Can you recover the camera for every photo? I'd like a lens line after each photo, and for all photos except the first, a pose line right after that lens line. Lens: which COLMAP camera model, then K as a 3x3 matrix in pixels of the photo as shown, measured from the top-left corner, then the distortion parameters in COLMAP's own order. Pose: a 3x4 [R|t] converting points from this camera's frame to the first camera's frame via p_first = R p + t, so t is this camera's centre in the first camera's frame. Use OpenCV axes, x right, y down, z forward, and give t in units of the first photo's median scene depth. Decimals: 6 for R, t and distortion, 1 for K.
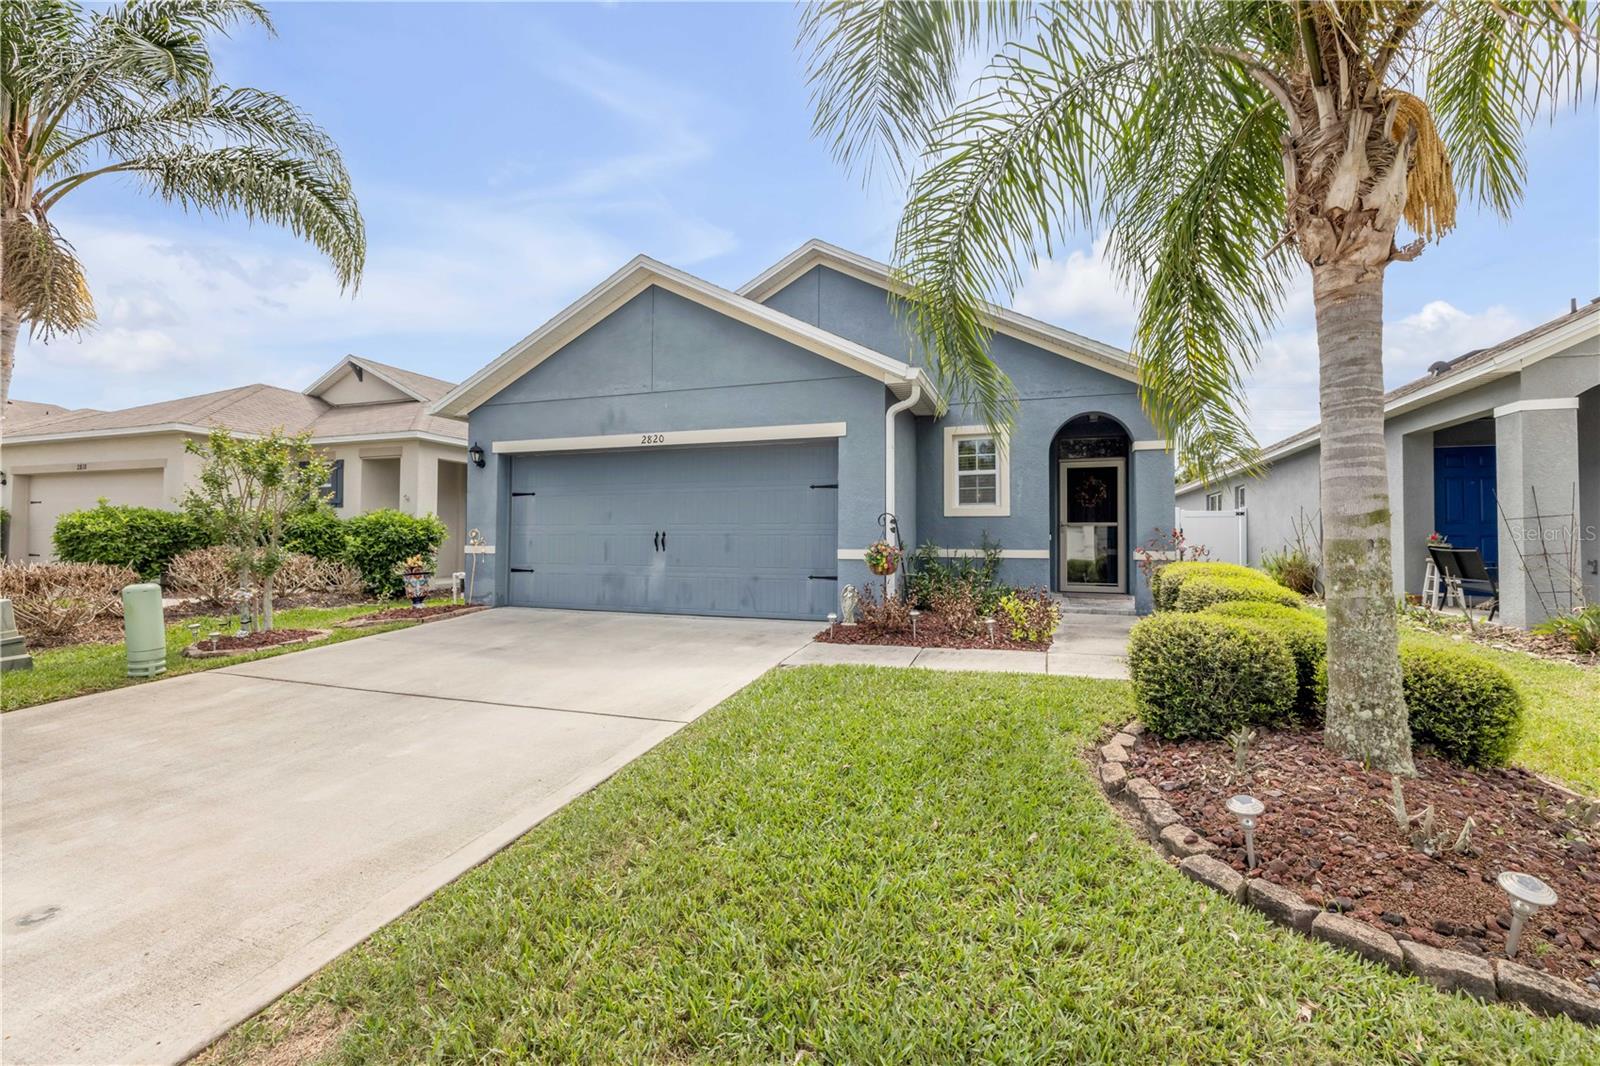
lens RADIAL K [[674.0, 0, 800.4], [0, 674.0, 520.2], [0, 0, 1]] dist [-0.001496, 0.000437]
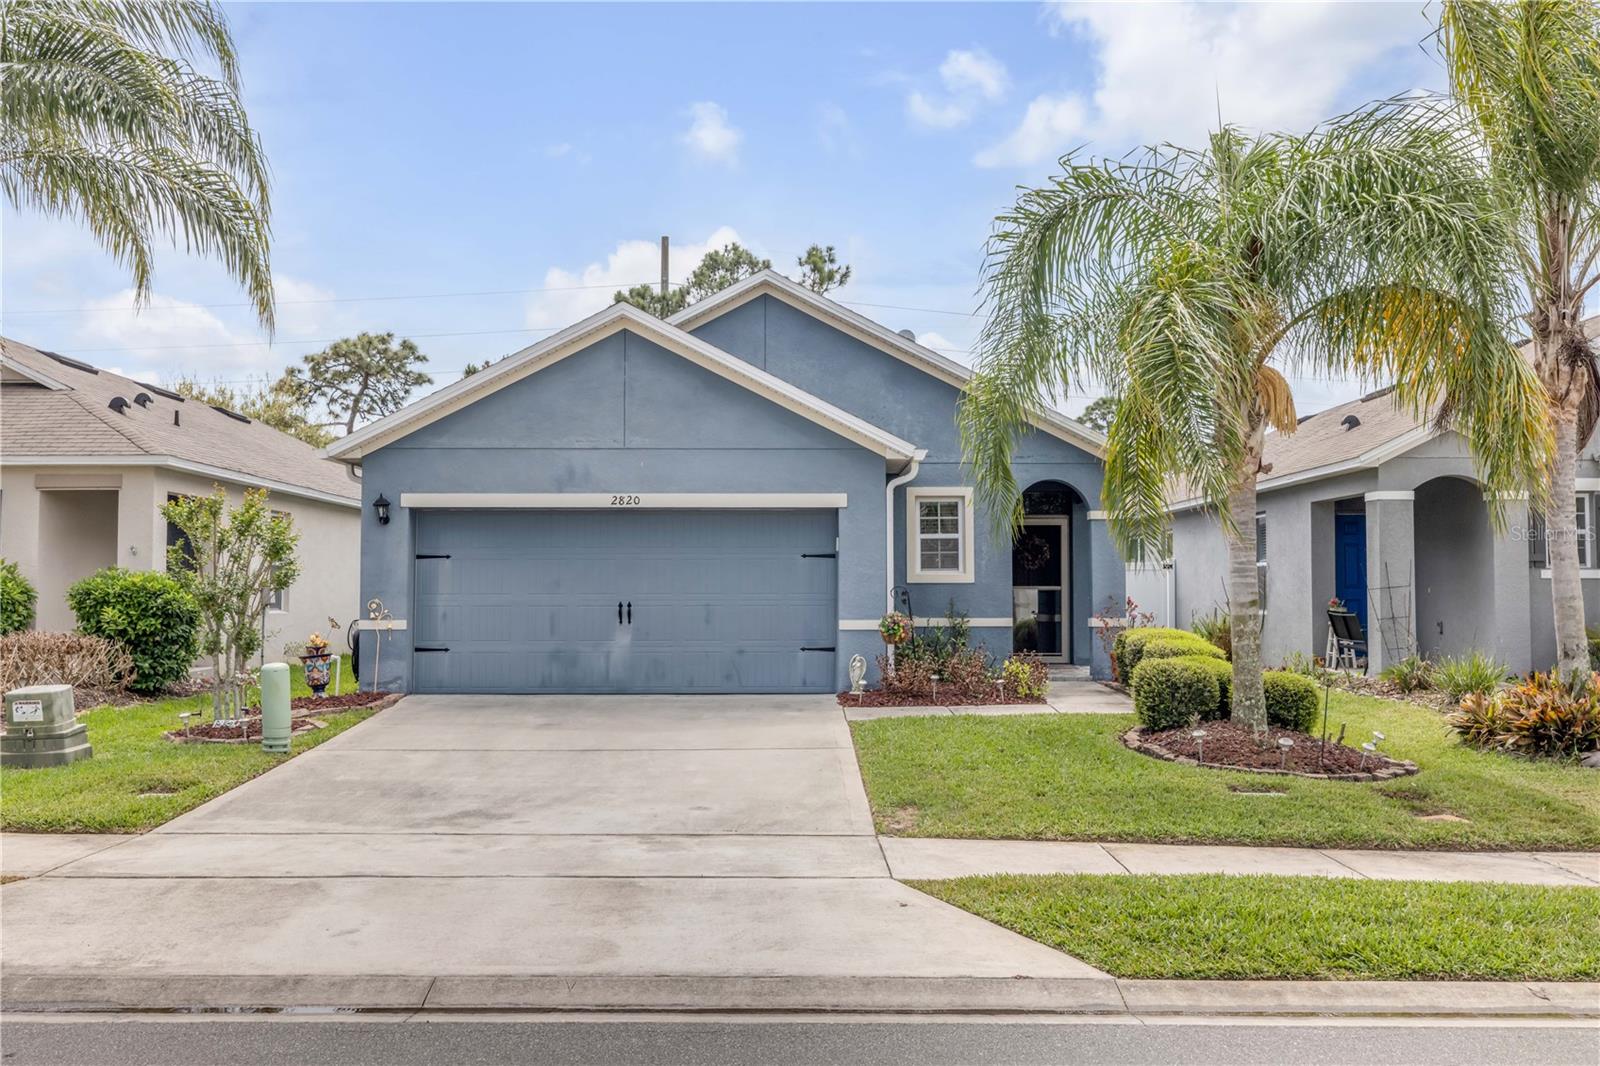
lens RADIAL K [[1486.6, 0, 806.9], [0, 1486.6, 510.3], [0, 0, 1]] dist [-0.004332, -0.001634]
pose [[0.937957, 0.013805, 0.346476, -0.674343], [-0.005665, 0.999684, -0.024496, -0.058687], [-0.346705, 0.021013, 0.937739, -0.944832]]
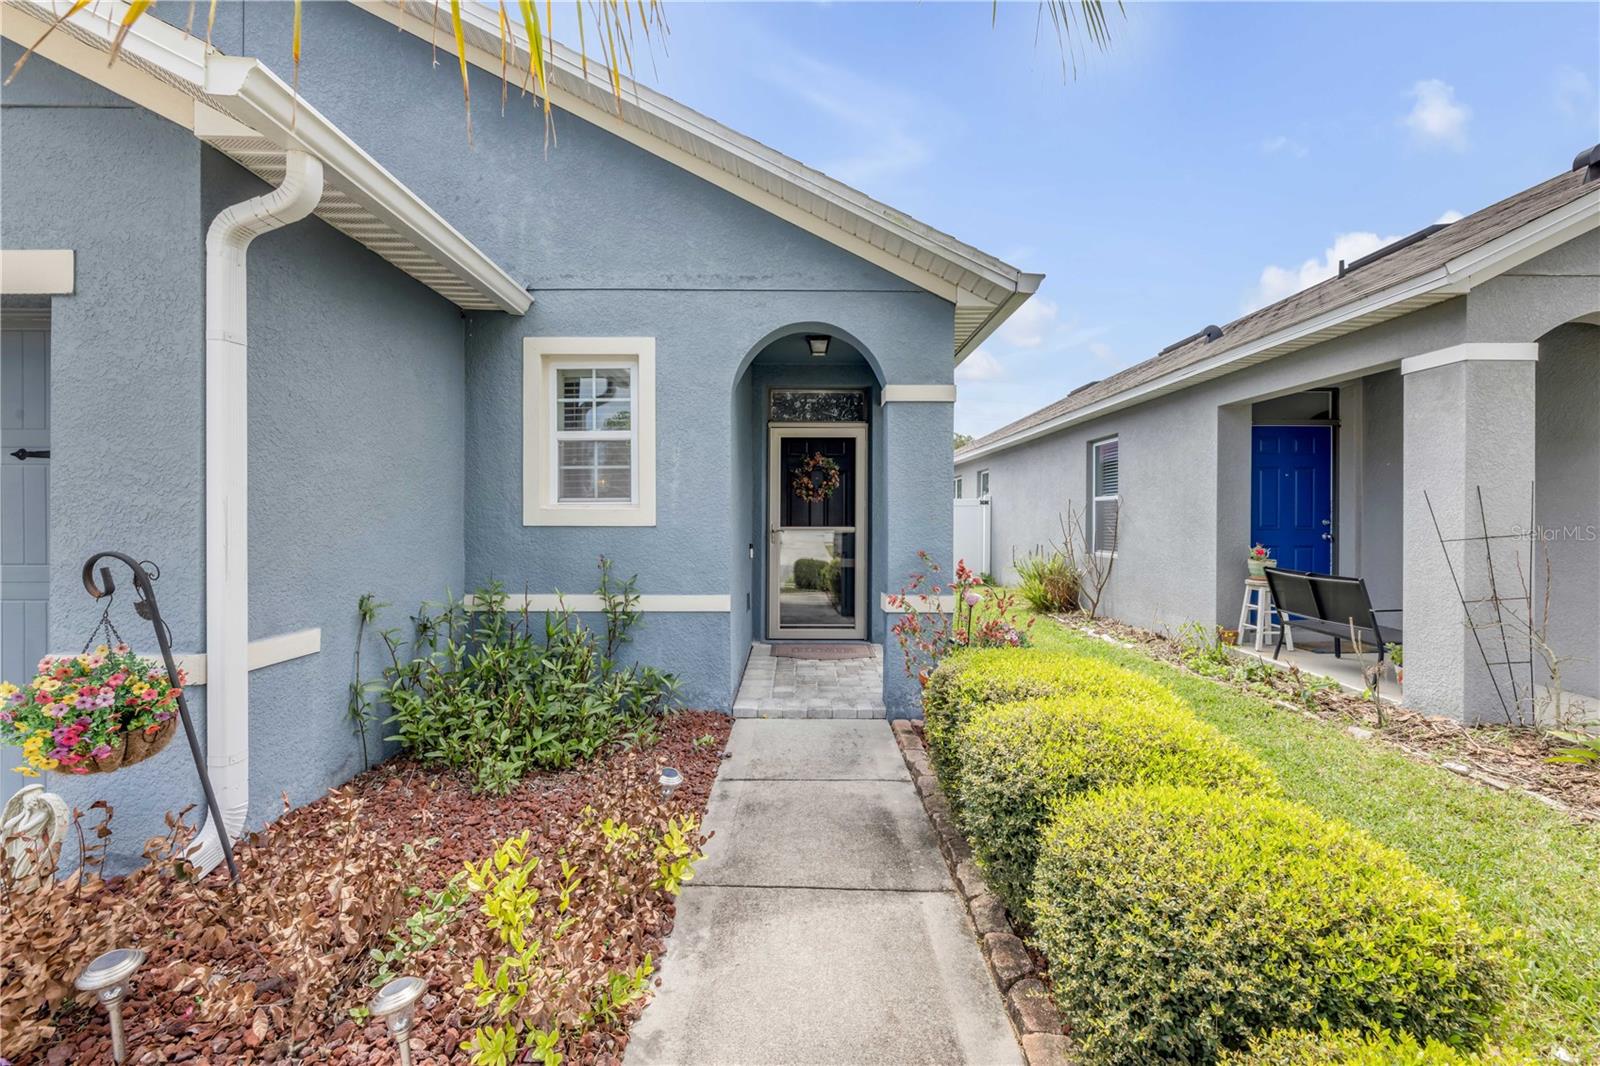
lens RADIAL K [[674.0, 0, 800.4], [0, 674.0, 520.2], [0, 0, 1]] dist [-0.001496, 0.000437]
pose [[0.936975, -0.004820, 0.349364, 0.246078], [-0.007771, 0.999370, 0.034629, -0.029062], [-0.349311, -0.035161, 0.936347, 0.519749]]
